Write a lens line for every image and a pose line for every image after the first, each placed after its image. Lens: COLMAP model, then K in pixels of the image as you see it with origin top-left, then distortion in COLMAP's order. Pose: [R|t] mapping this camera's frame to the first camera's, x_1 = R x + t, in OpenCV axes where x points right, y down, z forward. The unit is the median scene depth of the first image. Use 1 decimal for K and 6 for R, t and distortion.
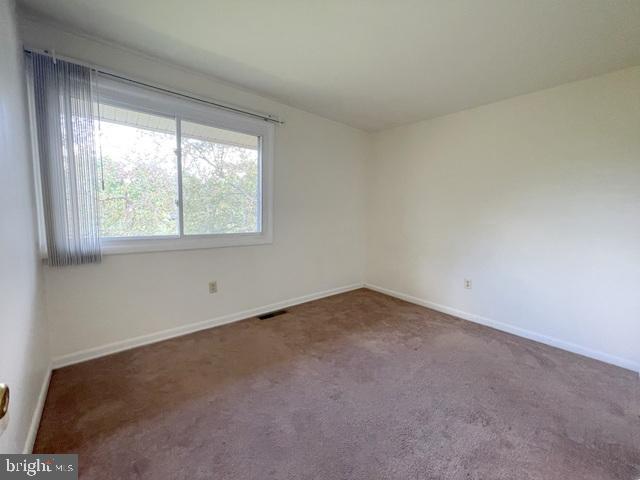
lens RADIAL K [[260.2, 0, 320.0], [0, 260.2, 240.0], [0, 0, 1]] dist [0.000405, -0.000049]
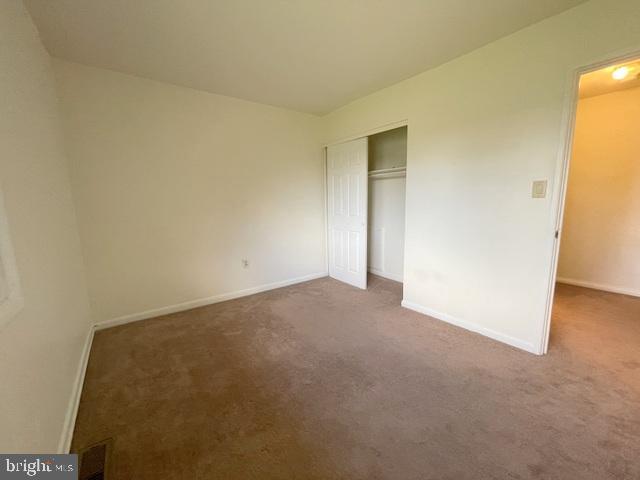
lens RADIAL K [[260.2, 0, 320.0], [0, 260.2, 240.0], [0, 0, 1]] dist [0.000405, -0.000049]
pose [[0.071029, -0.186350, 0.979913, -0.468945], [0.128607, 0.975905, 0.176266, -0.081023], [-0.989149, 0.113504, 0.093283, 0.580824]]
